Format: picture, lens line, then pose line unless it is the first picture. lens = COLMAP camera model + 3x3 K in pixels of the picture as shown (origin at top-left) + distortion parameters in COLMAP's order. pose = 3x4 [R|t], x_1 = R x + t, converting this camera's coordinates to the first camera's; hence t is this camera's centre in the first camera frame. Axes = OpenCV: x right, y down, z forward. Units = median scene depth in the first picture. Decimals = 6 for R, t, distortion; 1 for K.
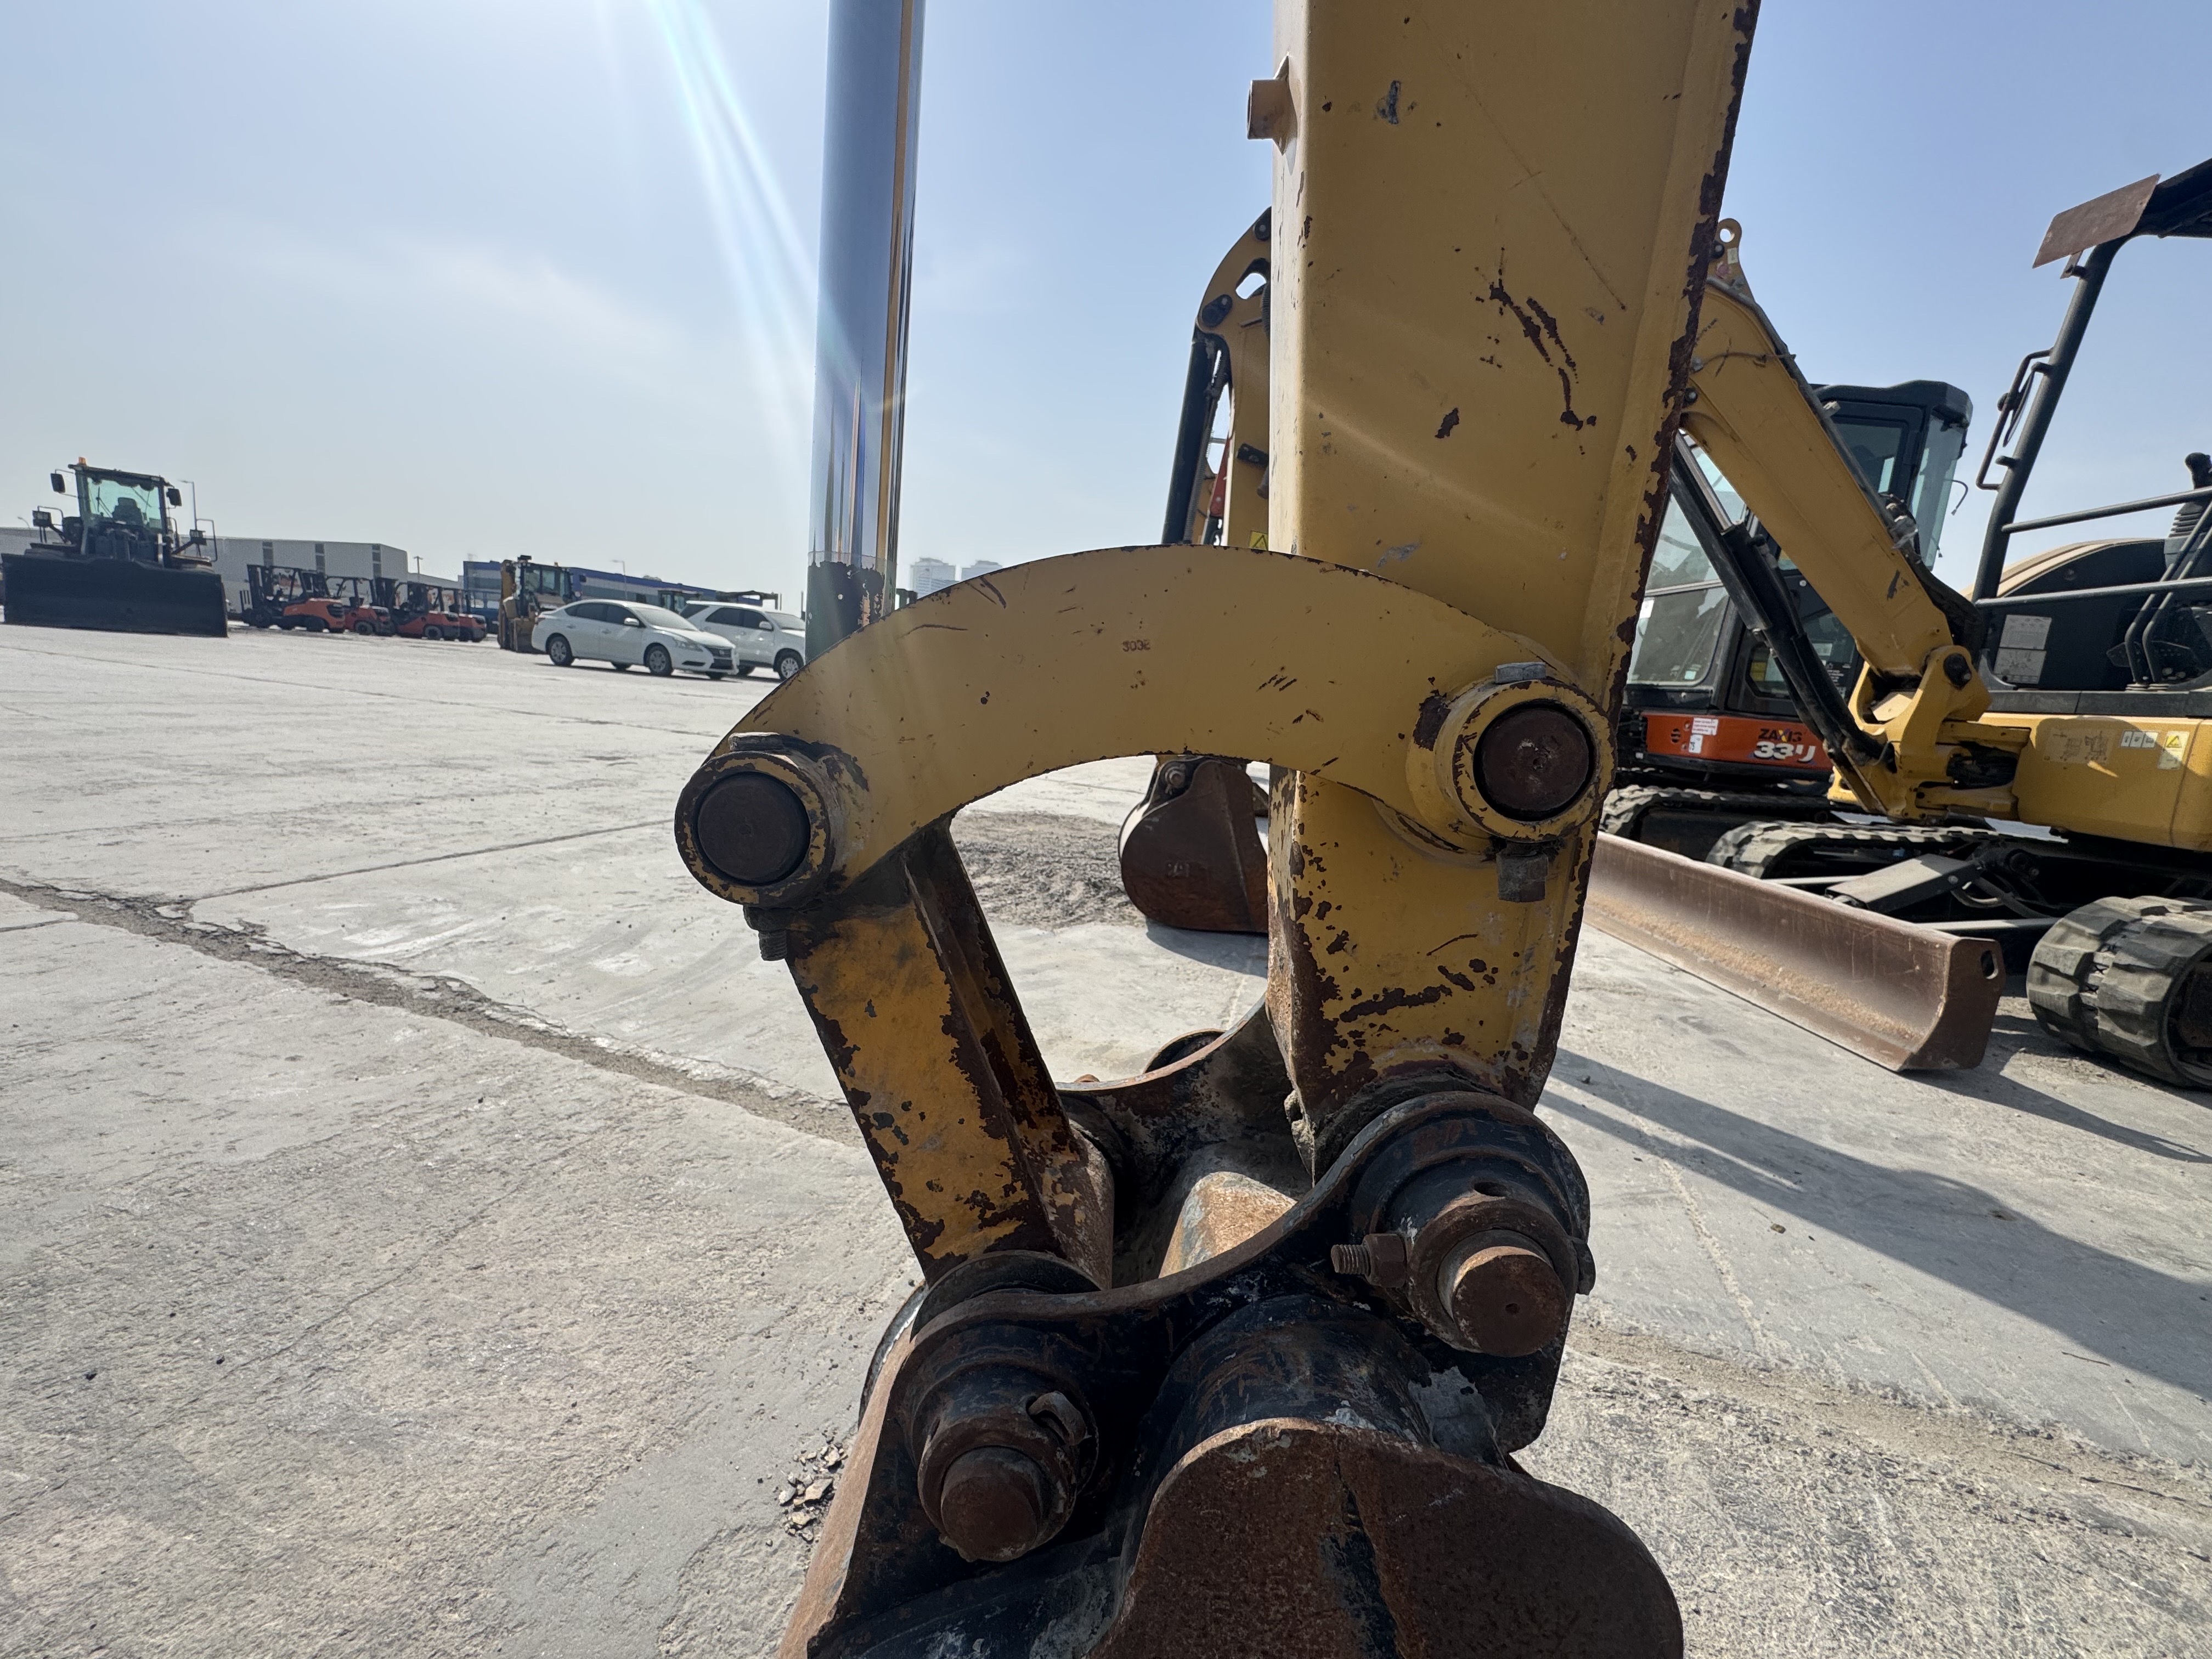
lens RADIAL K [[882.8, 0, 1106.0], [0, 882.8, 829.5], [0, 0, 1]] dist [-0.003037, -0.000626]
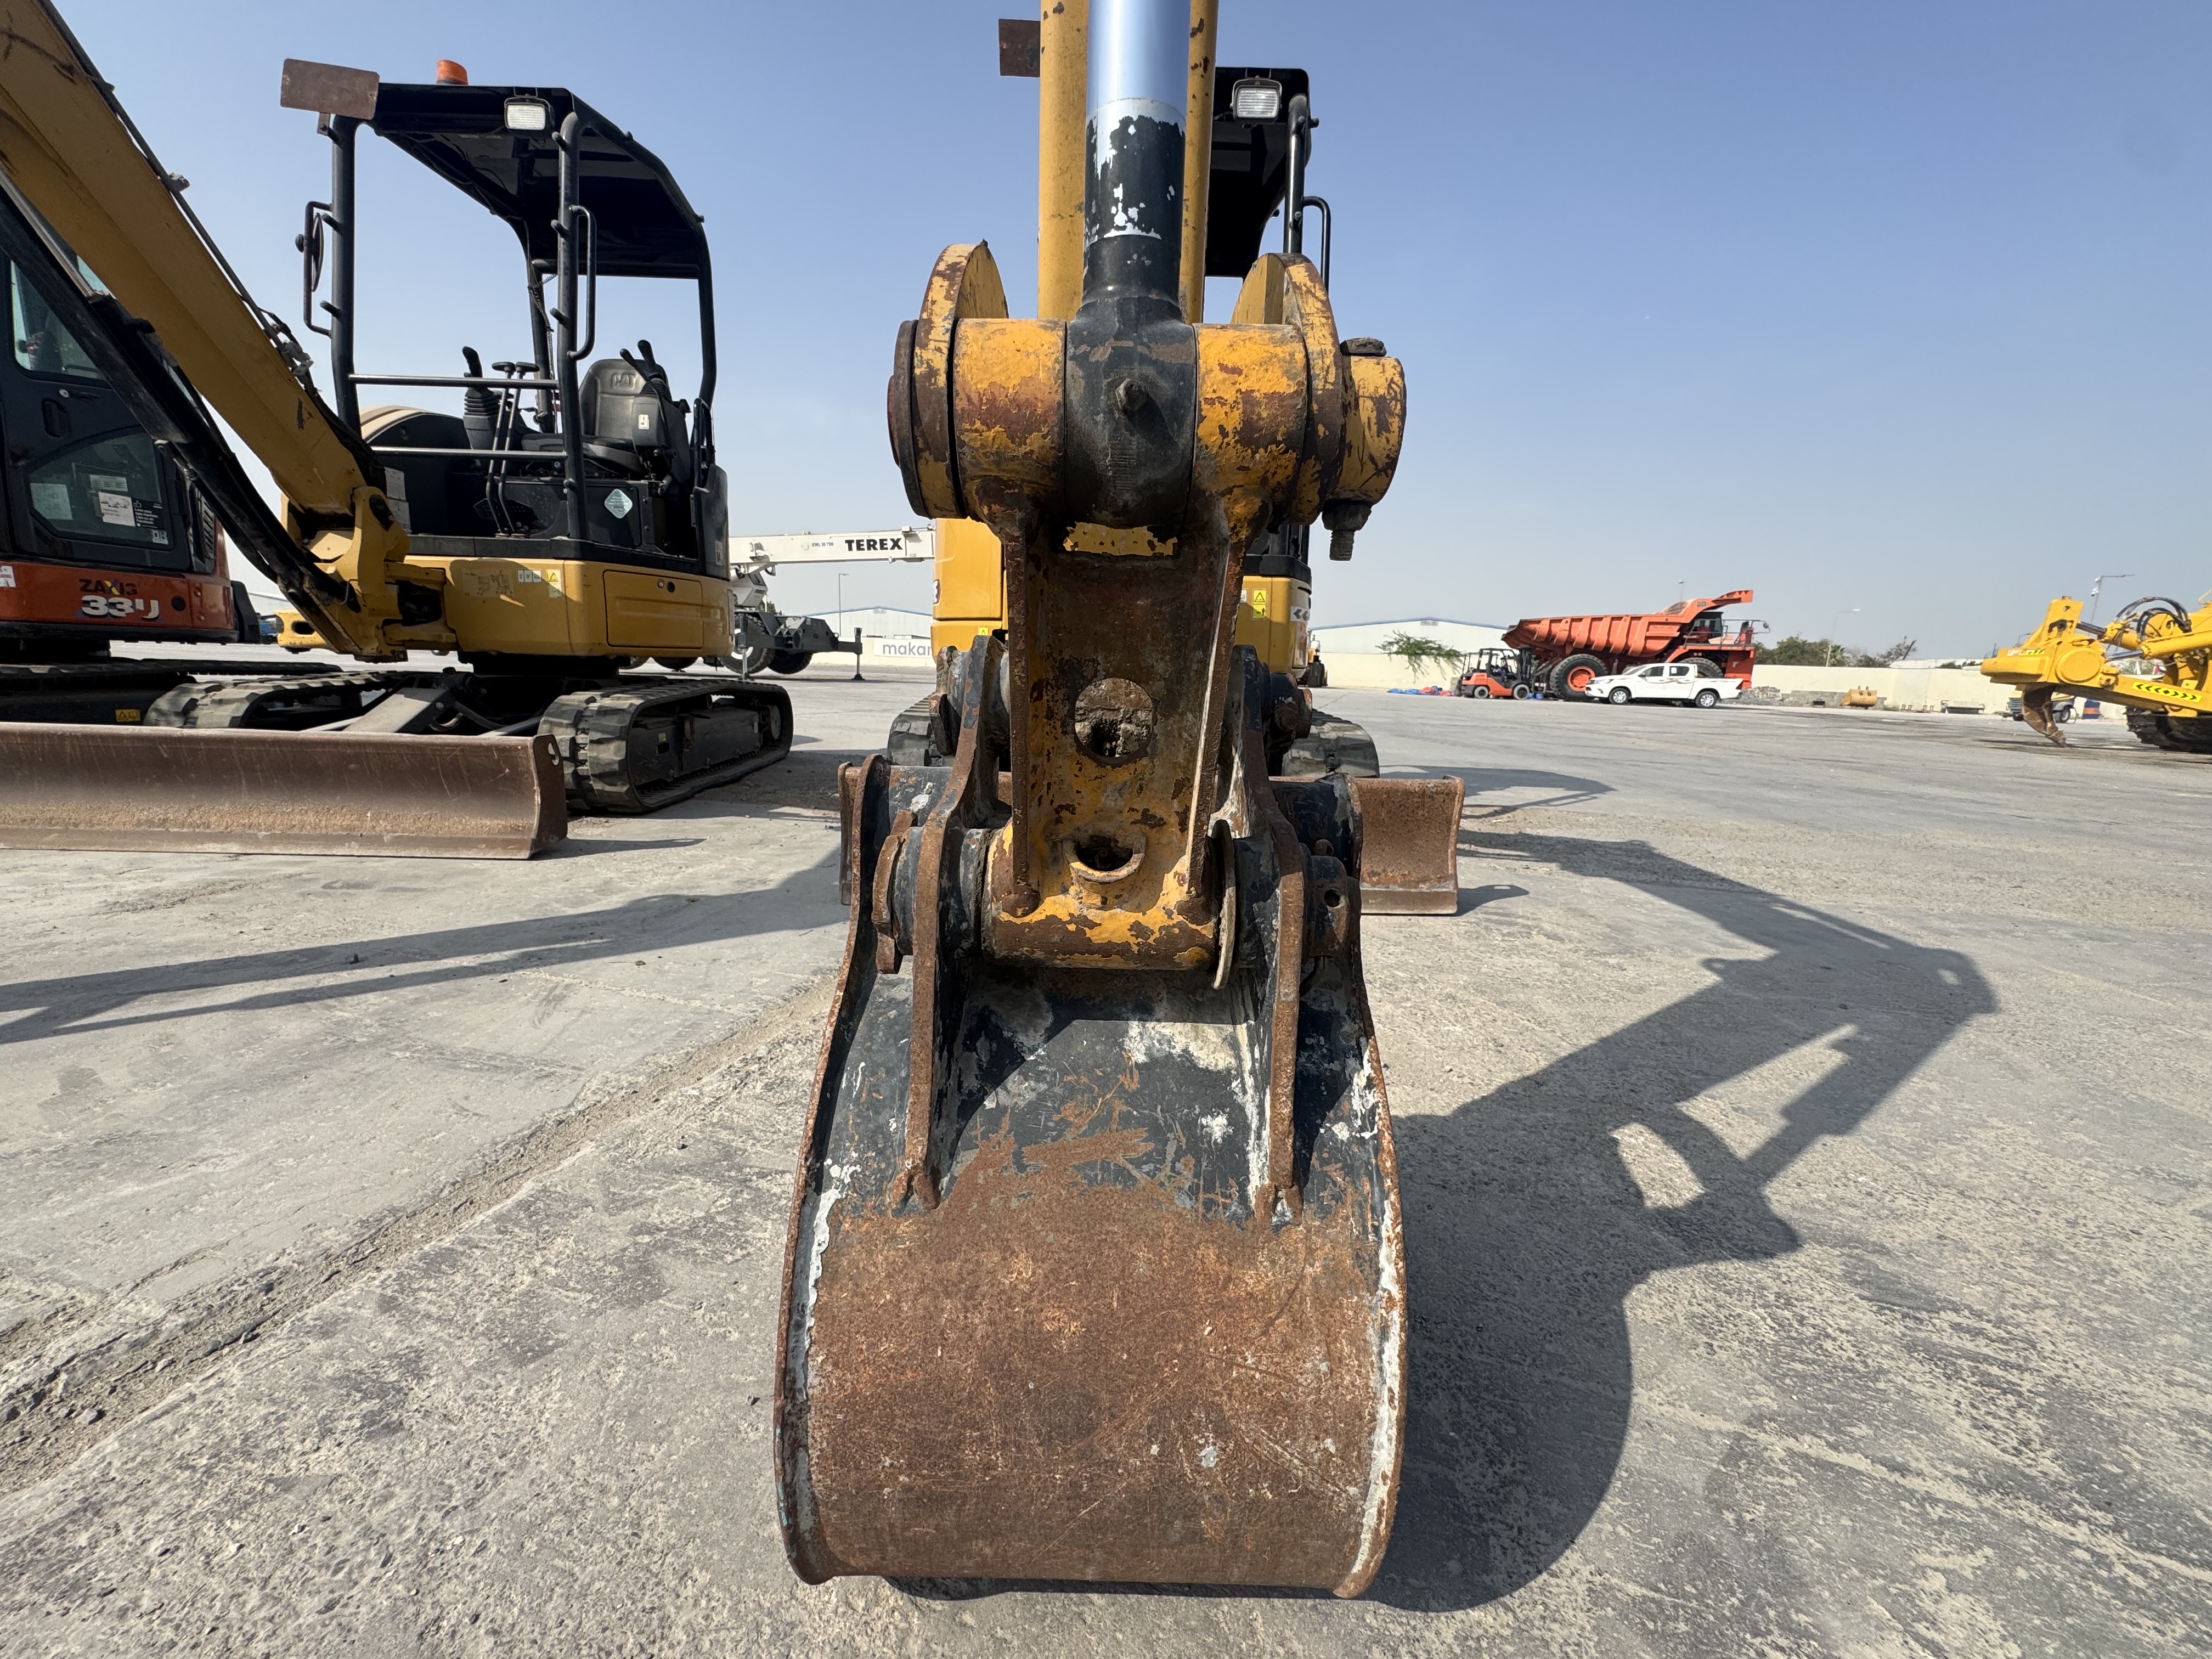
lens RADIAL K [[880.7, 0, 1106.9], [0, 880.7, 828.6], [0, 0, 1]] dist [-0.003336, 0.000218]
pose [[-0.032657, -0.263800, 0.964024, -0.208074], [0.127870, 0.955510, 0.265802, 0.018110], [-0.991253, 0.131950, 0.002528, 0.179455]]
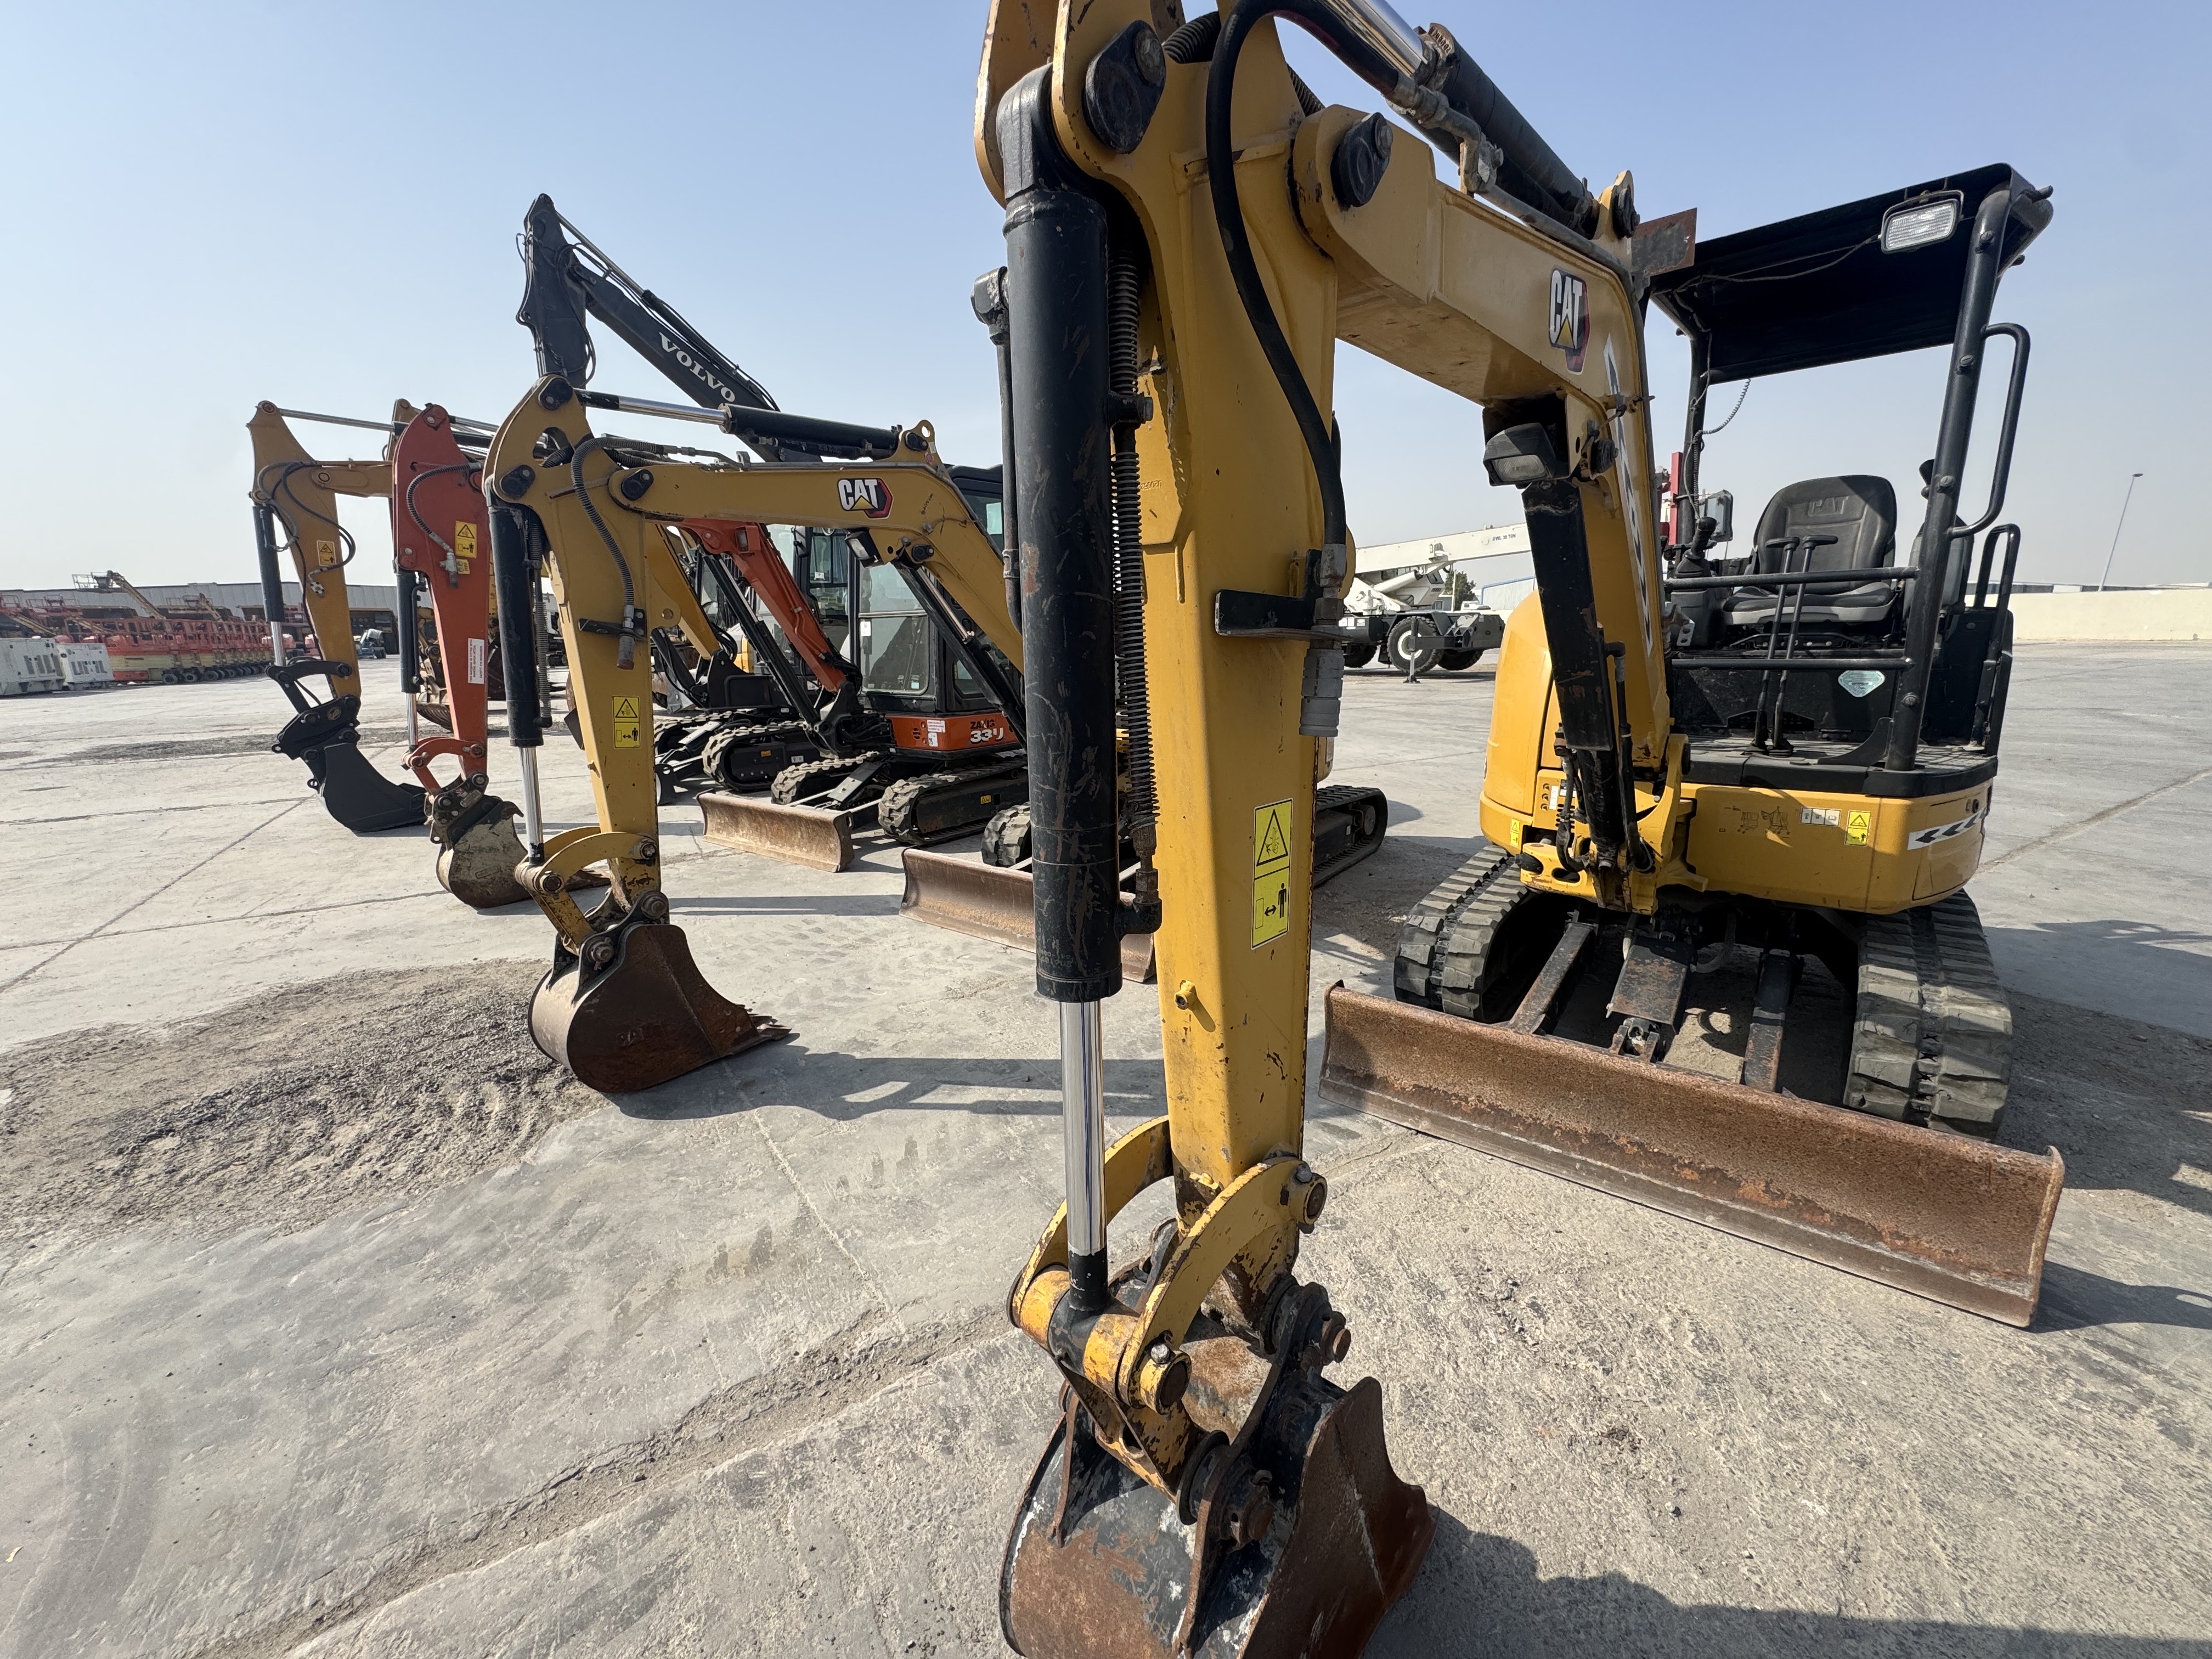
lens RADIAL K [[880.7, 0, 1106.9], [0, 880.7, 828.6], [0, 0, 1]] dist [-0.003336, 0.000218]
pose [[0.637215, -0.264004, 0.724057, -0.253124], [0.201276, 0.963899, 0.174319, -0.267223], [-0.743939, 0.034657, 0.667349, -0.086251]]
